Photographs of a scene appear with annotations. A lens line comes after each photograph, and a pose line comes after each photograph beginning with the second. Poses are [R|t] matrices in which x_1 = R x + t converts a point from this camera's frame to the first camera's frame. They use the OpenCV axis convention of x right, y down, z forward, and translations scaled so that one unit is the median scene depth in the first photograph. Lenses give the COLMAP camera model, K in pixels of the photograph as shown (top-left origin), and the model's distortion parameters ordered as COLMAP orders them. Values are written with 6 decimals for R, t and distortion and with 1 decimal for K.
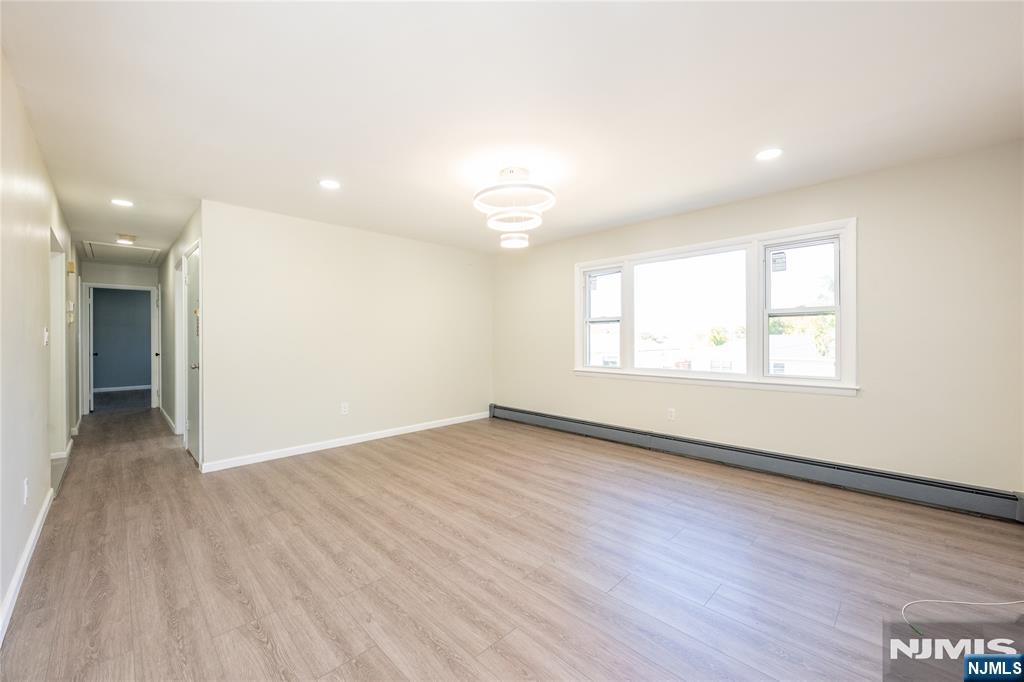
lens RADIAL K [[404.9, 0, 511.7], [0, 404.9, 338.4], [0, 0, 1]] dist [-0.000053, 0.000201]
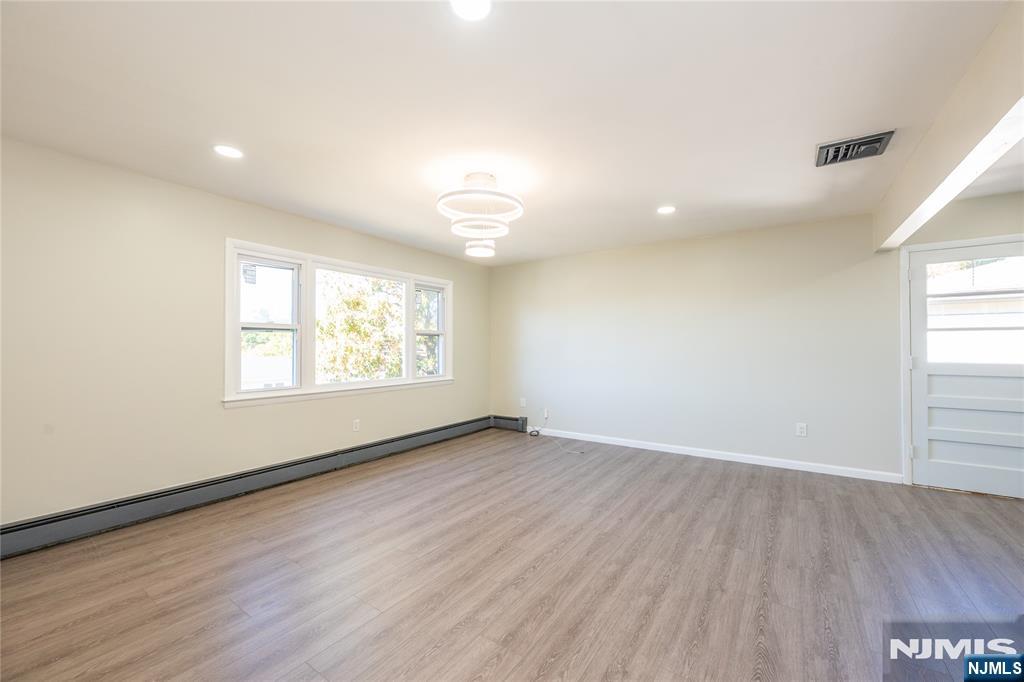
lens RADIAL K [[404.9, 0, 516.0], [0, 404.9, 343.6], [0, 0, 1]] dist [-0.000053, 0.000201]
pose [[-0.195501, 0.014691, 0.980594, -0.903406], [0.002288, 0.999892, -0.014524, -0.004130], [-0.980701, -0.000596, -0.195513, 1.060200]]
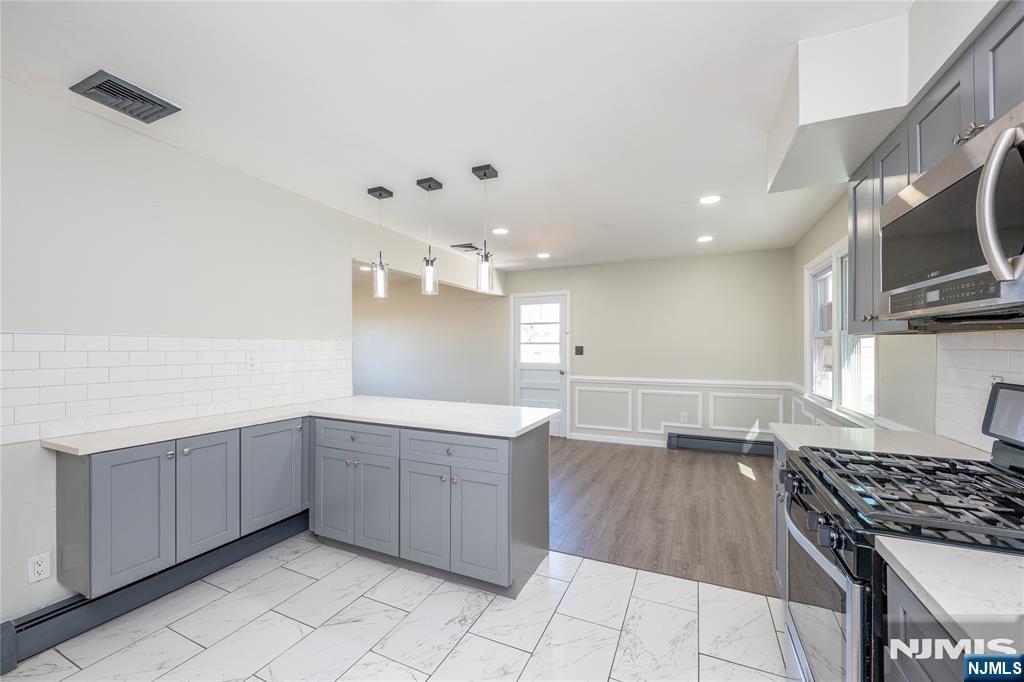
lens RADIAL K [[404.9, 0, 508.4], [0, 404.9, 352.1], [0, 0, 1]] dist [-0.000053, 0.000201]
pose [[-0.351224, -0.007560, 0.936261, -1.831856], [0.005714, 0.999931, 0.010218, -0.034619], [-0.936274, 0.008938, -0.351156, 0.463392]]
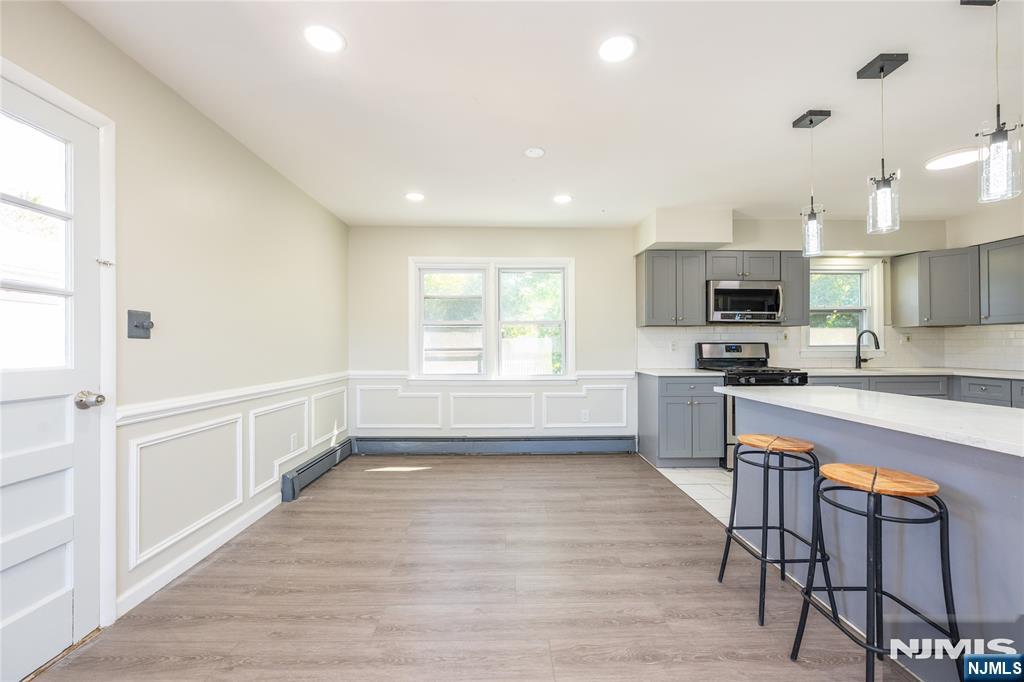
lens RADIAL K [[404.9, 0, 512.2], [0, 404.9, 345.5], [0, 0, 1]] dist [-0.000053, 0.000201]
pose [[-0.684986, 0.003310, -0.728549, -0.171706], [0.003752, 0.999992, 0.001016, 0.010588], [0.728547, -0.002037, -0.684993, 0.321263]]
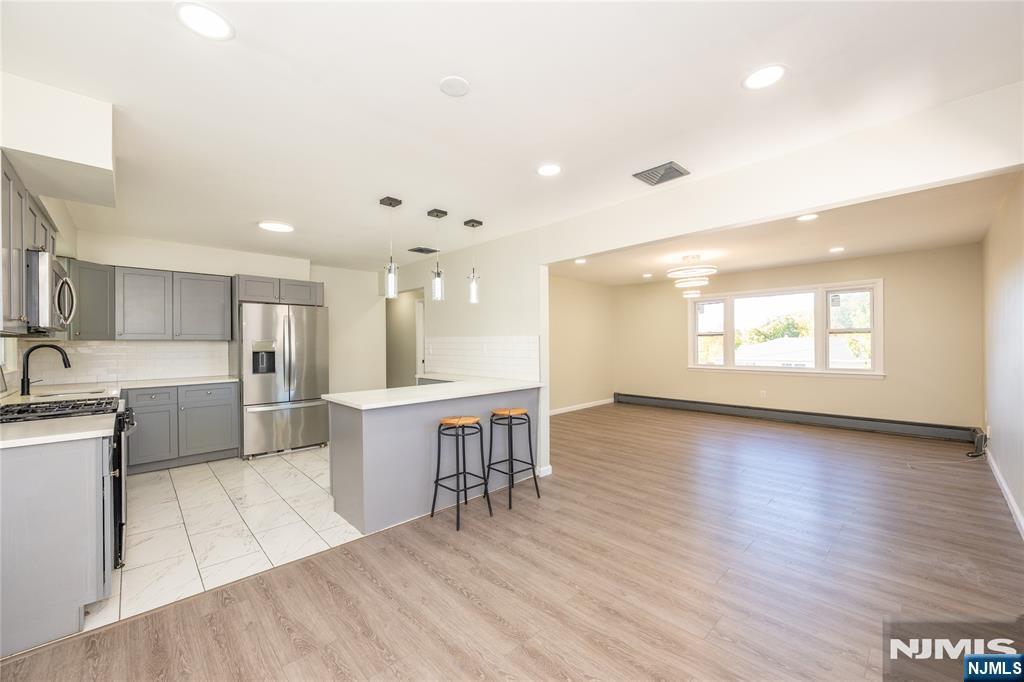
lens RADIAL K [[404.9, 0, 512.4], [0, 404.9, 343.9], [0, 0, 1]] dist [-0.000053, 0.000201]
pose [[0.999808, -0.007435, -0.018146, -0.730769], [0.007524, 0.999960, 0.004860, -0.032650], [0.018109, -0.004996, 0.999824, -0.790347]]
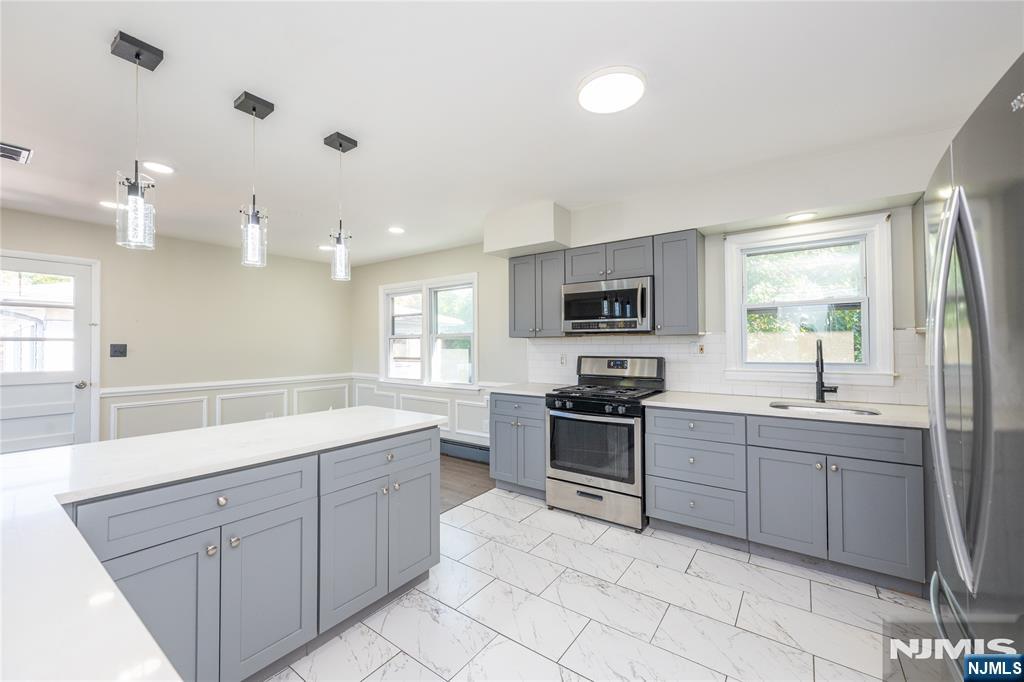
lens RADIAL K [[404.9, 0, 513.7], [0, 404.9, 340.6], [0, 0, 1]] dist [-0.000053, 0.000201]
pose [[-0.985415, 0.006646, -0.170038, -1.226744], [0.008075, 0.999938, -0.007714, -0.032611], [0.169976, -0.008975, -0.985407, 0.969295]]
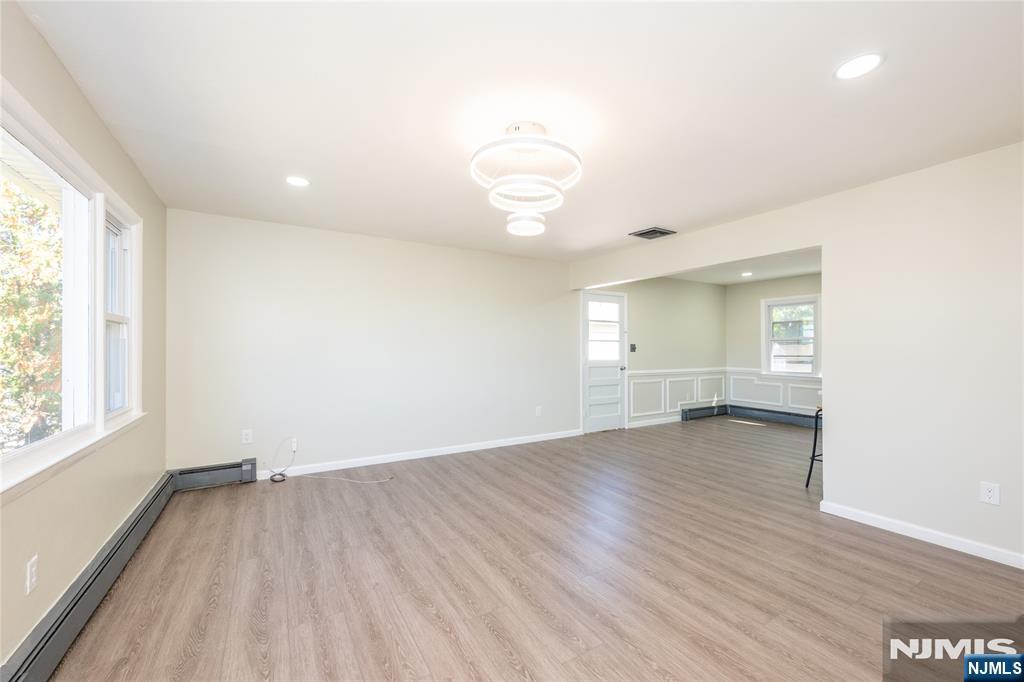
lens RADIAL K [[404.9, 0, 520.6], [0, 404.9, 346.9], [0, 0, 1]] dist [-0.000053, 0.000201]
pose [[-0.973432, 0.006316, 0.228887, -0.144965], [0.004531, 0.999955, -0.008322, -0.012058], [-0.228929, -0.007064, -0.973417, 1.647558]]
